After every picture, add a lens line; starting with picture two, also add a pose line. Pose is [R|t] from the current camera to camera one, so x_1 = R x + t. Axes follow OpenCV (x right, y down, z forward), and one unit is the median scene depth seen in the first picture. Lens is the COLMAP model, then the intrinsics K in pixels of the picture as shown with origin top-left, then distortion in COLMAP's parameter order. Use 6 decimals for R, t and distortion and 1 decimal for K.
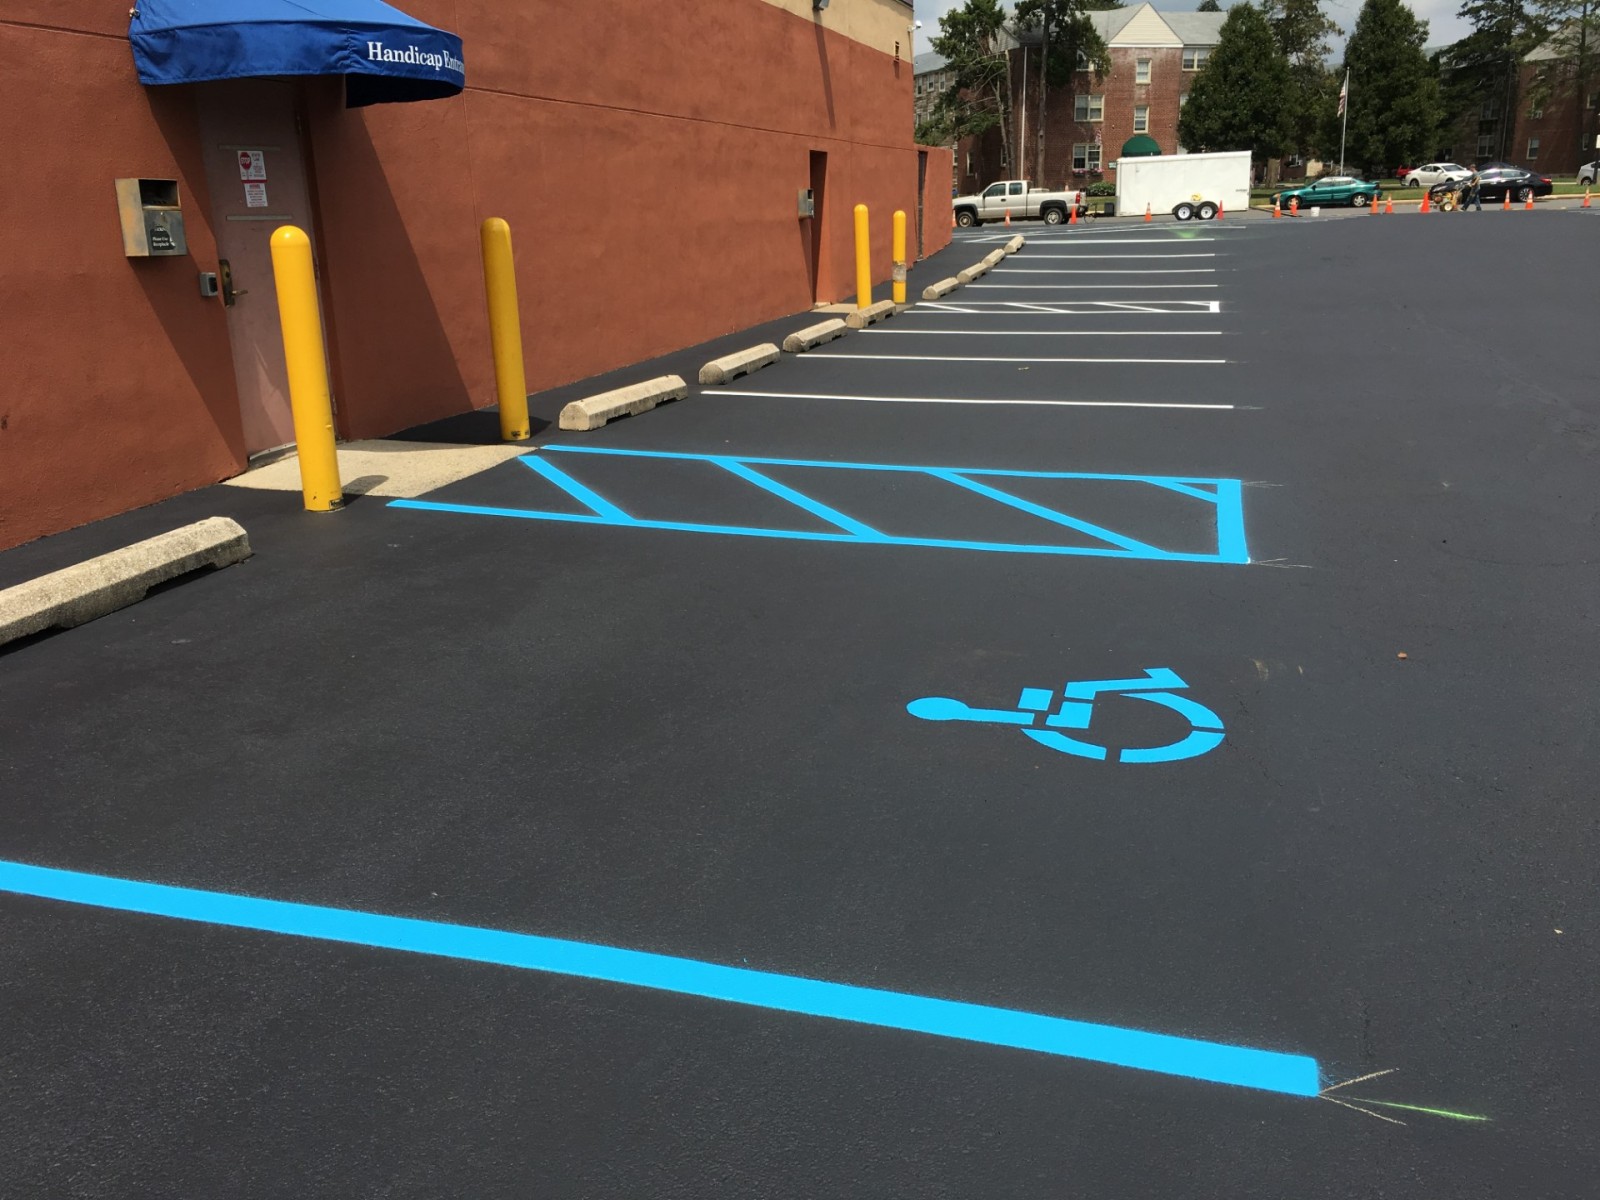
lens RADIAL K [[1347.9, 0, 800.5], [0, 1347.9, 588.1], [0, 0, 1]] dist [0.097064, -0.126411]
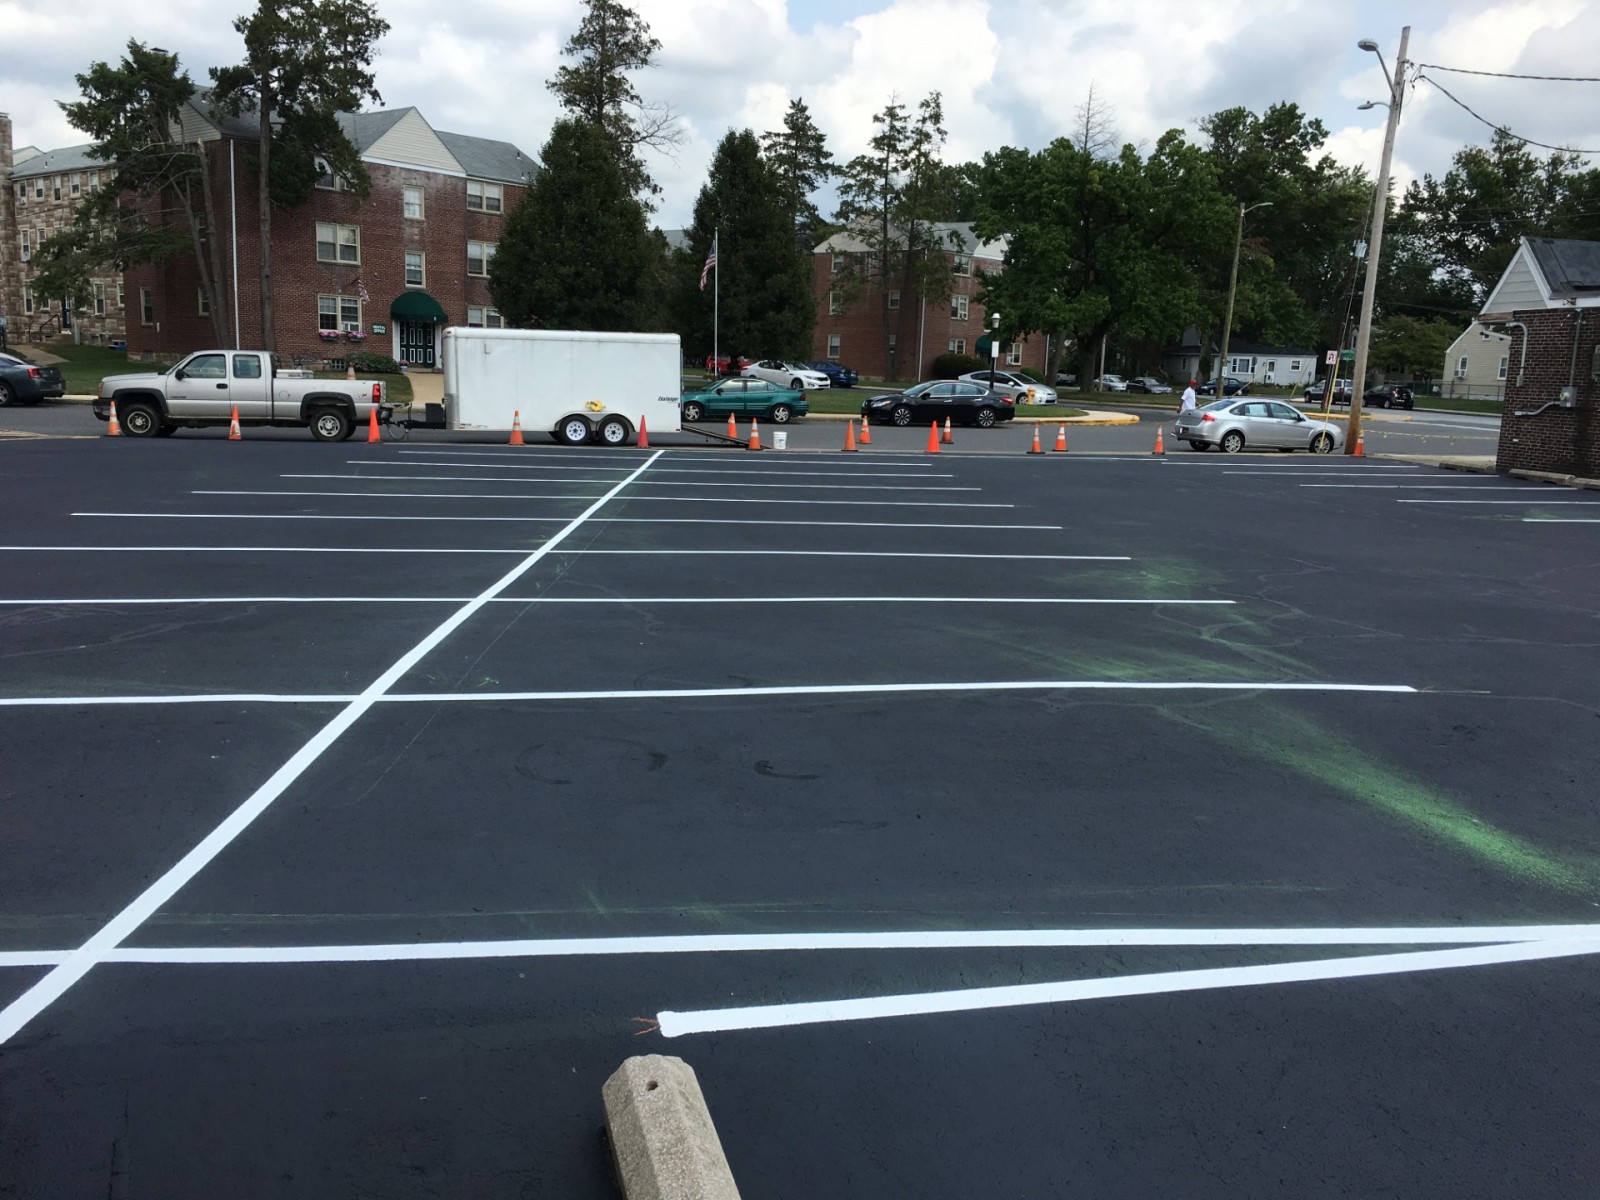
lens RADIAL K [[1347.9, 0, 800.5], [0, 1347.9, 588.1], [0, 0, 1]] dist [0.097064, -0.126411]
pose [[0.847740, -0.031133, 0.529497, 0.044863], [0.089346, 0.992393, -0.084696, -0.111270], [-0.522832, 0.119109, 0.844073, 0.349678]]
